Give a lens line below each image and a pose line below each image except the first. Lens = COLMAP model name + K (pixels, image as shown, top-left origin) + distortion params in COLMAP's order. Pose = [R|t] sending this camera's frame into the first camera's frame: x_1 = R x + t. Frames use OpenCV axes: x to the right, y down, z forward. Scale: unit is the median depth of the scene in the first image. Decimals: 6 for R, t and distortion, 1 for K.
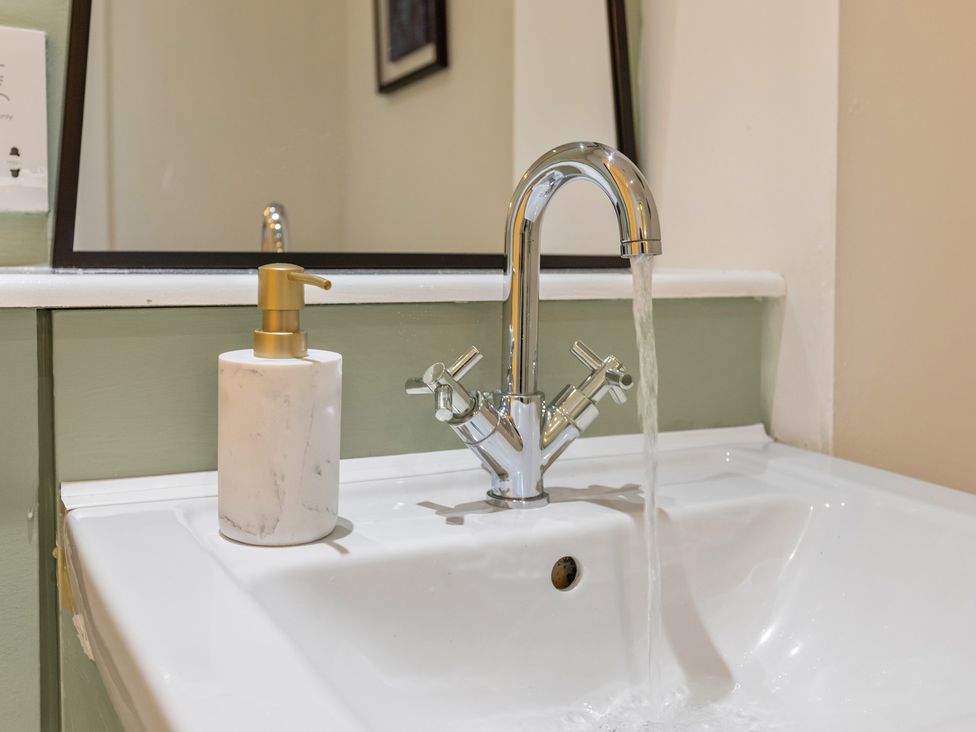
lens RADIAL K [[1053.2, 0, 502.7], [0, 1053.2, 336.5], [0, 0, 1]] dist [-0.046997, 0.000000]
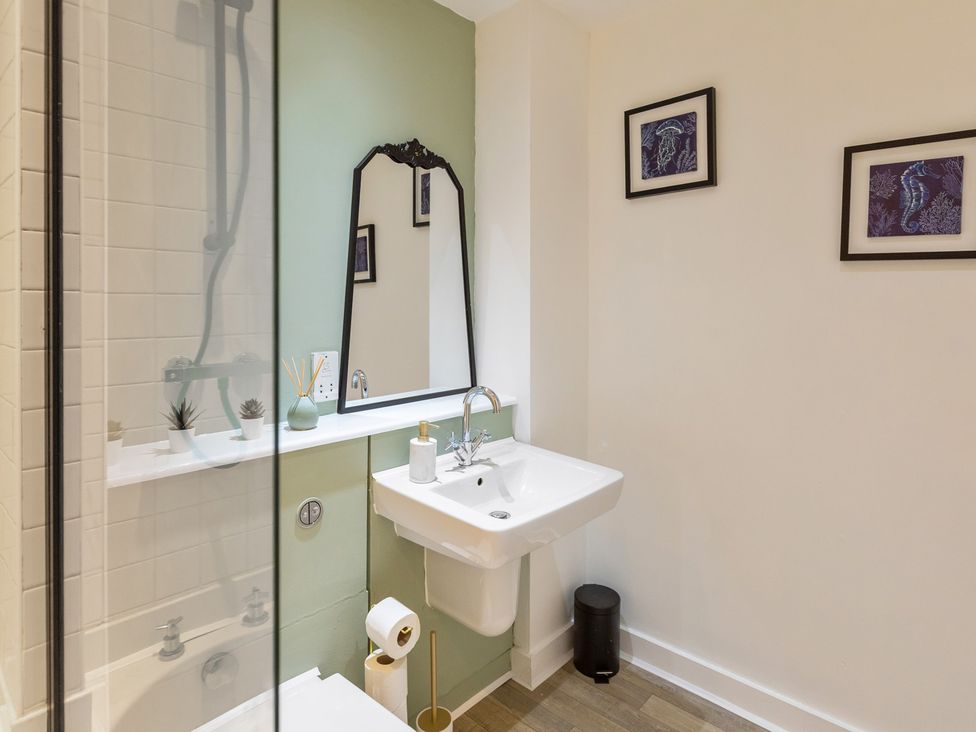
lens RADIAL K [[546.5, 0, 507.8], [0, 546.5, 314.1], [0, 0, 1]] dist [0.007302, -0.001220]
pose [[0.951580, -0.006919, 0.307323, -0.513444], [0.020770, 0.998909, -0.041822, -0.372590], [-0.306699, 0.046180, 0.950686, -1.233829]]
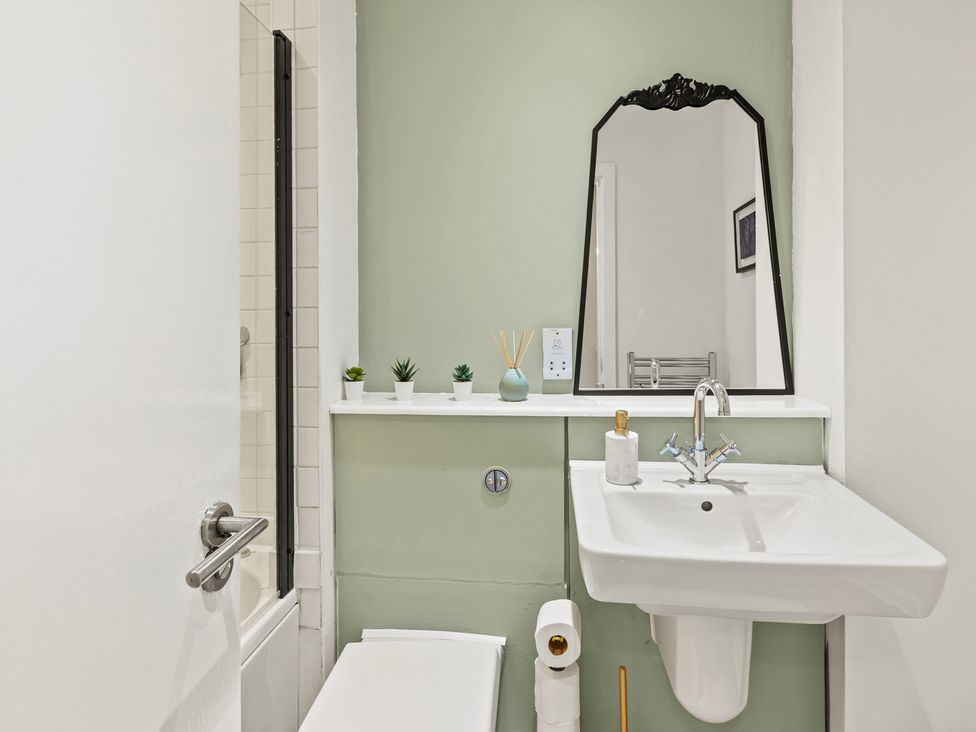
lens RADIAL K [[564.7, 0, 482.3], [0, 564.7, 323.0], [0, 0, 1]] dist [0.003948, -0.000247]
pose [[0.807948, -0.005127, -0.589231, 0.515335], [-0.023163, 0.998913, -0.040453, -0.253364], [0.588798, 0.046333, 0.806951, -0.851115]]
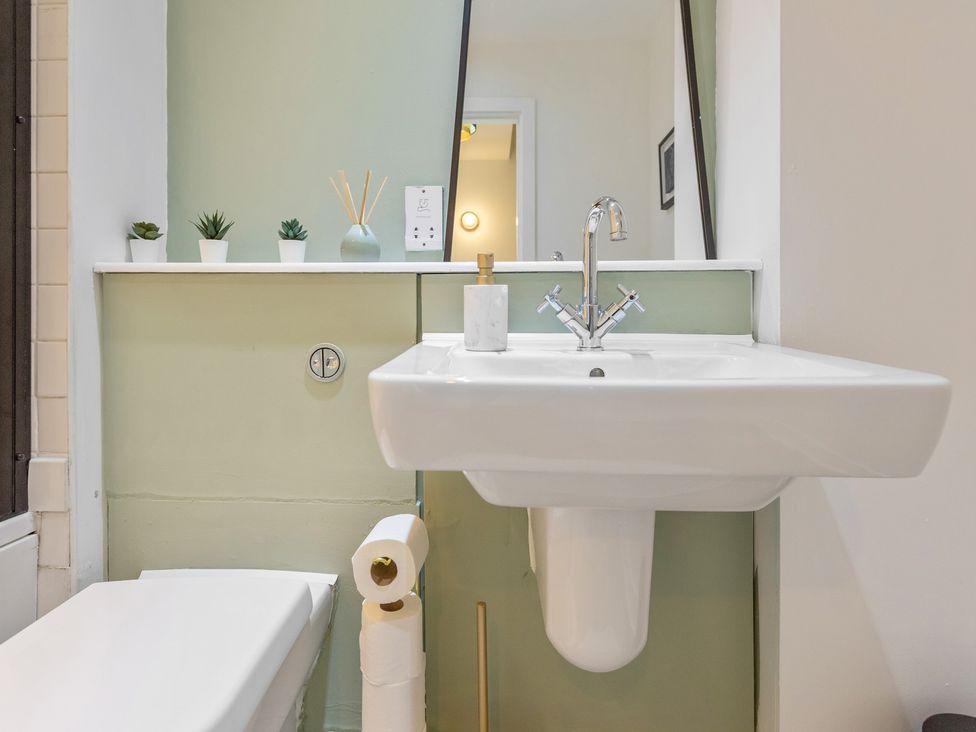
lens RADIAL K [[539.2, 0, 468.2], [0, 539.2, 325.0], [0, 0, 1]] dist [0.005291, 0.004009]
pose [[0.843390, -0.002851, -0.537294, 0.450634], [-0.025045, 0.998690, -0.044613, 0.163042], [0.536717, 0.051083, 0.842214, -0.197490]]
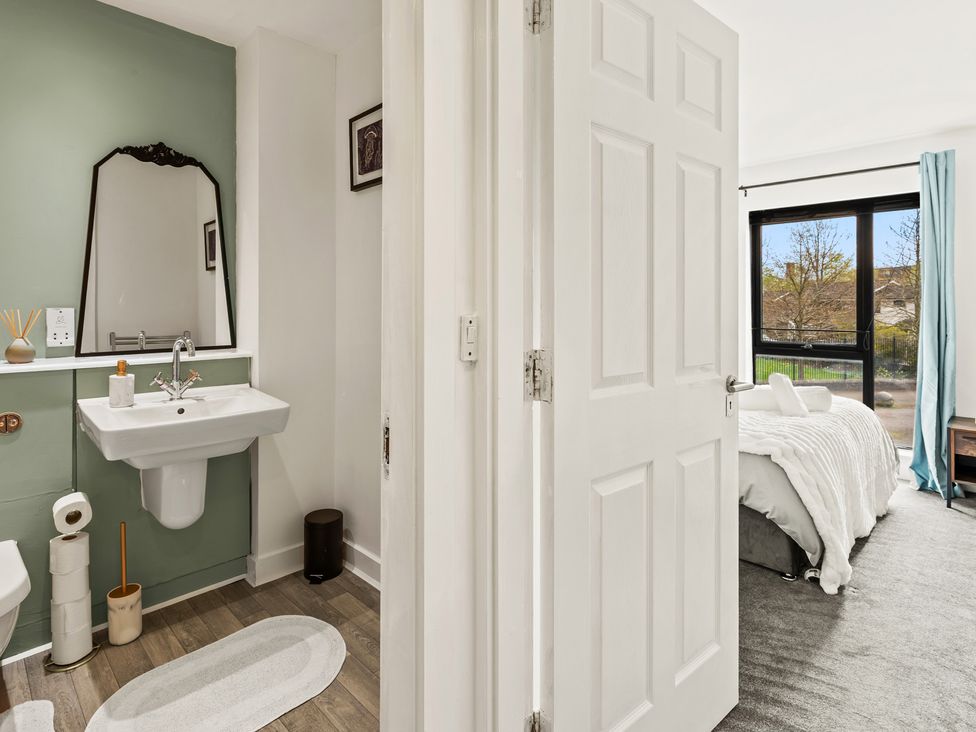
lens RADIAL K [[519.4, 0, 483.7], [0, 519.4, 312.2], [0, 0, 1]] dist [0.006645, -0.001049]
pose [[0.963069, -0.000381, 0.269254, 0.837660], [0.012801, 0.998933, -0.044374, -0.159227], [-0.268950, 0.046182, 0.962046, -2.084083]]
